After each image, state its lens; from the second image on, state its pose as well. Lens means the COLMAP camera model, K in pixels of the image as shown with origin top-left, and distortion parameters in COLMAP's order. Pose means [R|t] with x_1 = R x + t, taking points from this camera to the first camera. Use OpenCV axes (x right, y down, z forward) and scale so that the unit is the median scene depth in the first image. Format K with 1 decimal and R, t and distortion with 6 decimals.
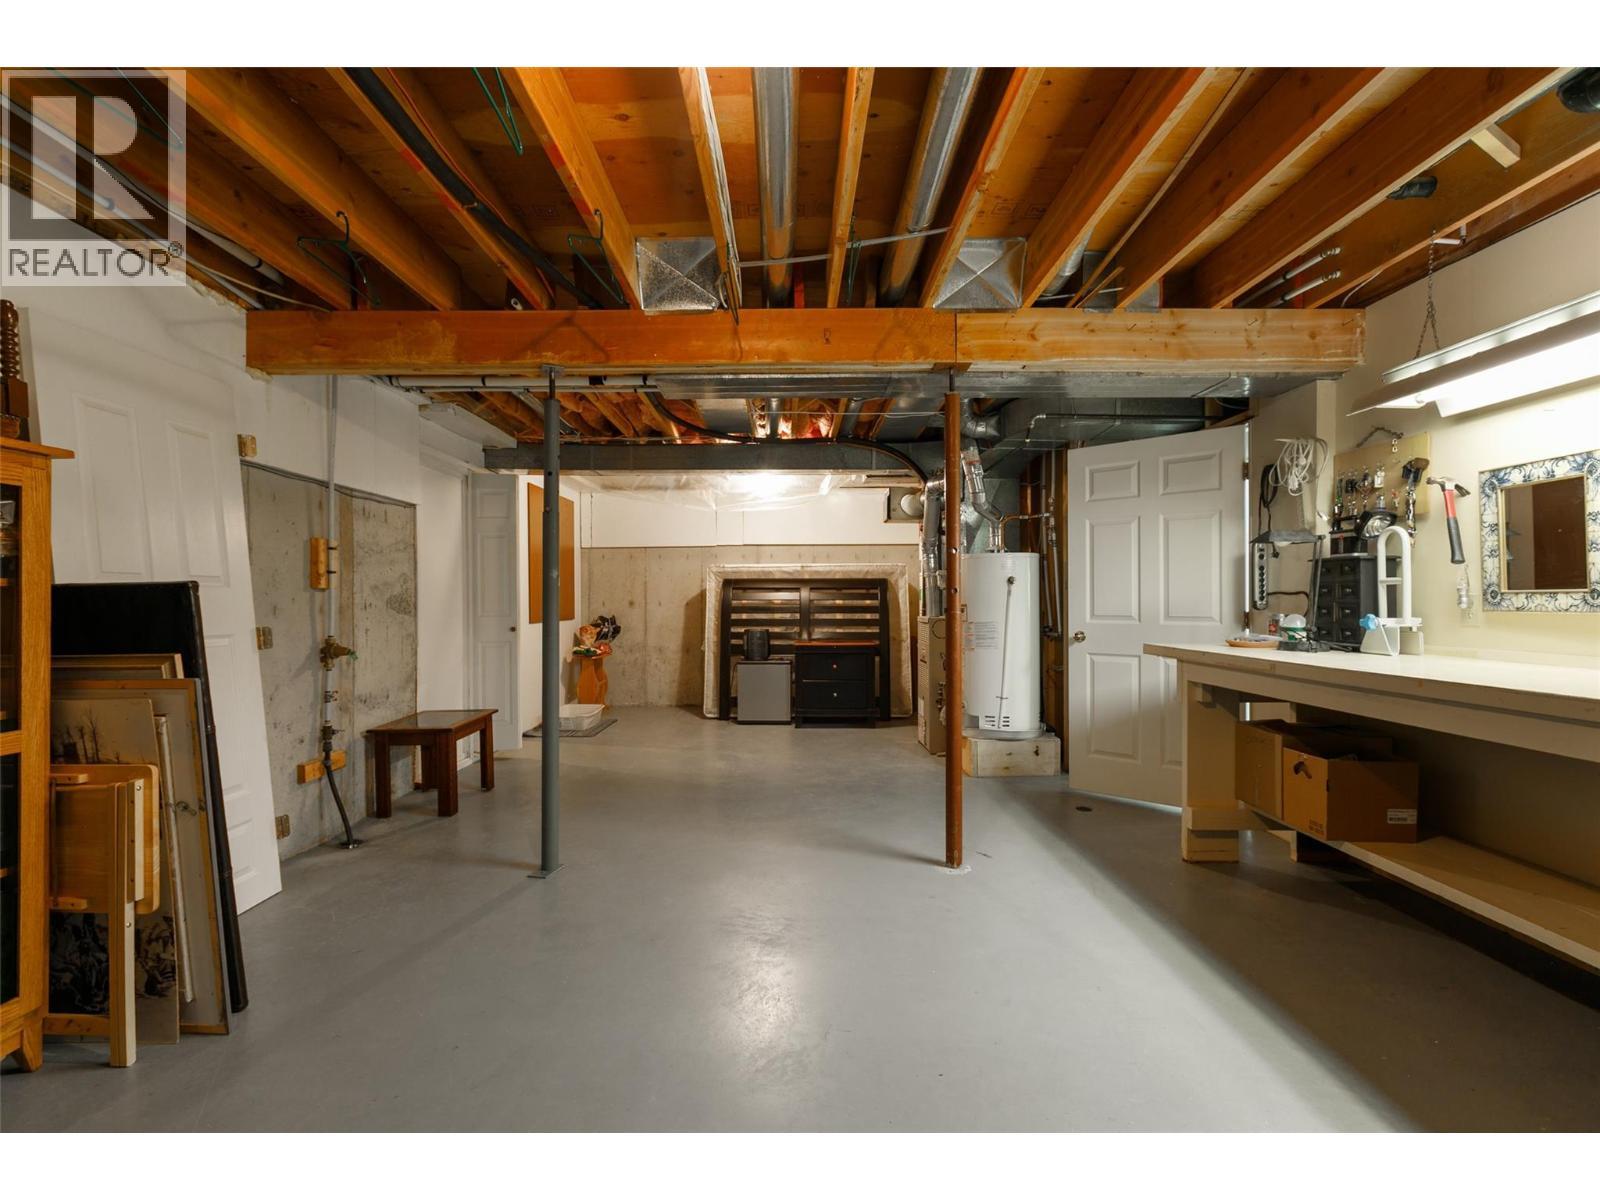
lens RADIAL K [[942.2, 0, 800.0], [0, 942.2, 600.0], [0, 0, 1]] dist [-0.001504, -0.000272]
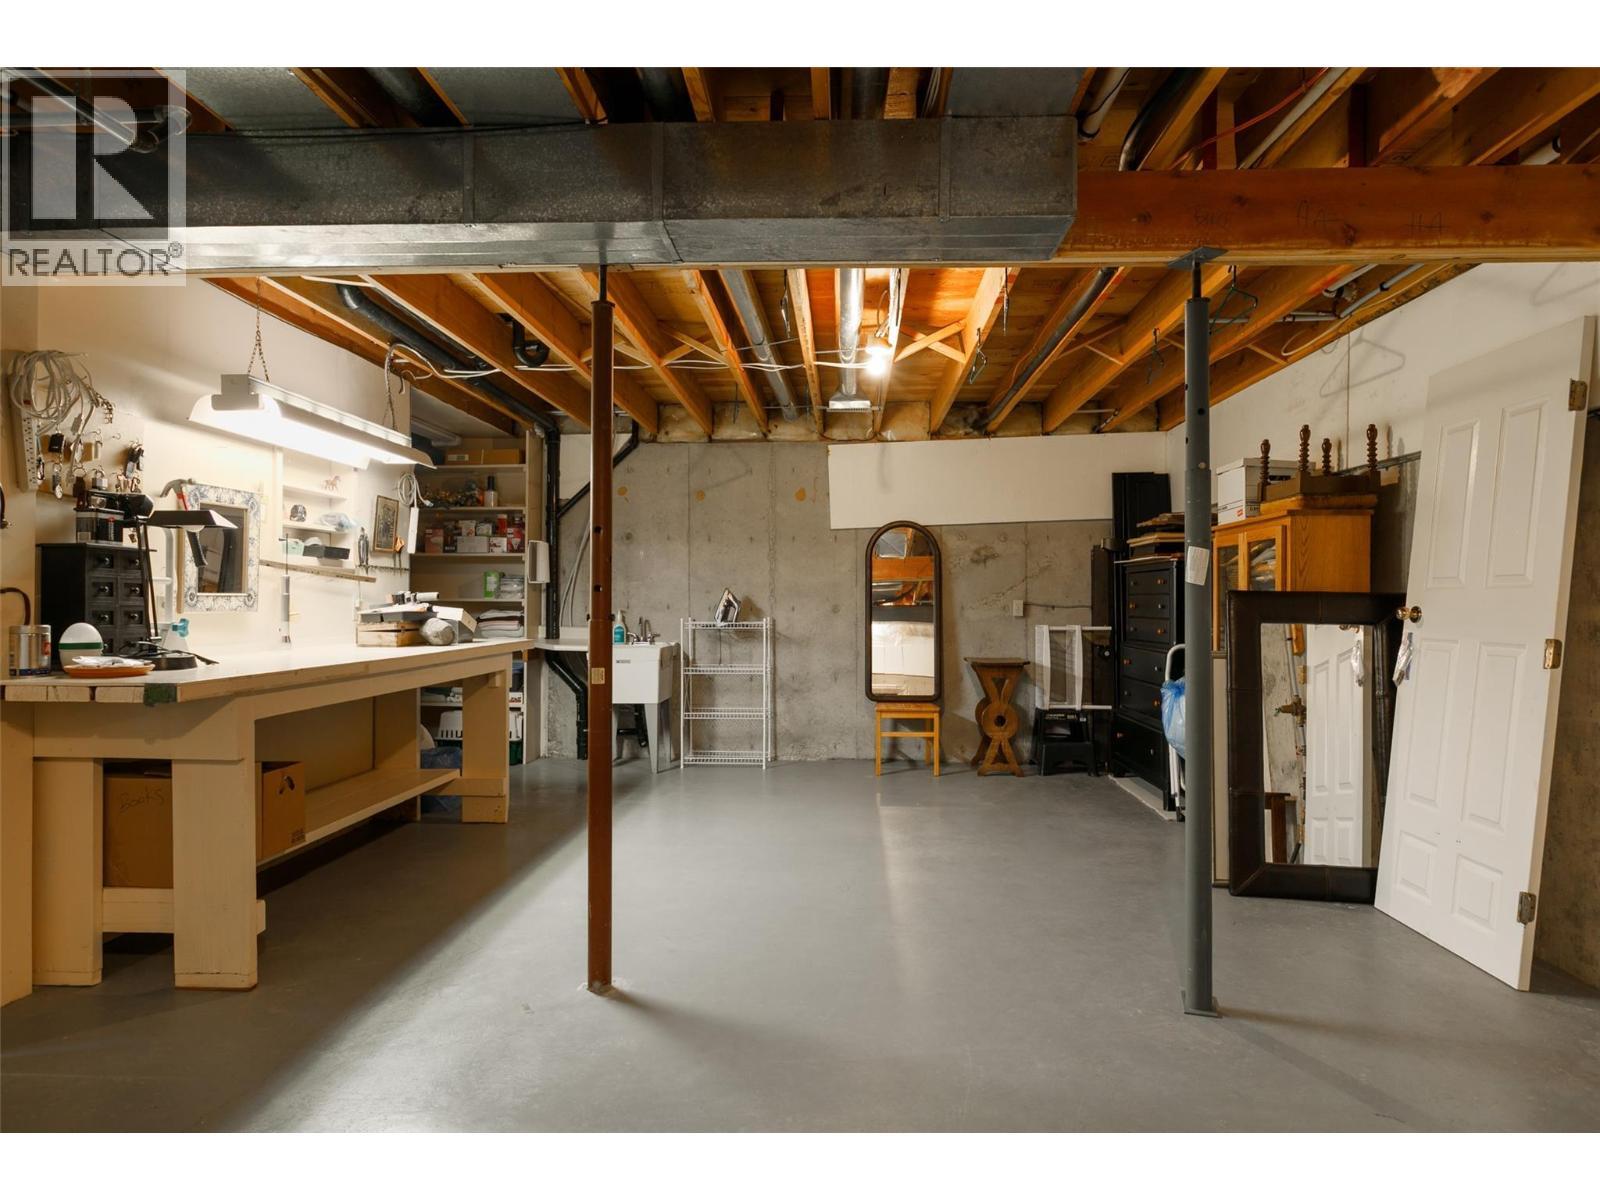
lens RADIAL K [[942.2, 0, 800.0], [0, 942.2, 600.0], [0, 0, 1]] dist [-0.001504, -0.000272]
pose [[-0.998271, -0.004391, 0.058612, -0.029556], [-0.004314, 0.999990, 0.001438, -0.007133], [-0.058618, 0.001183, -0.998280, 2.104376]]
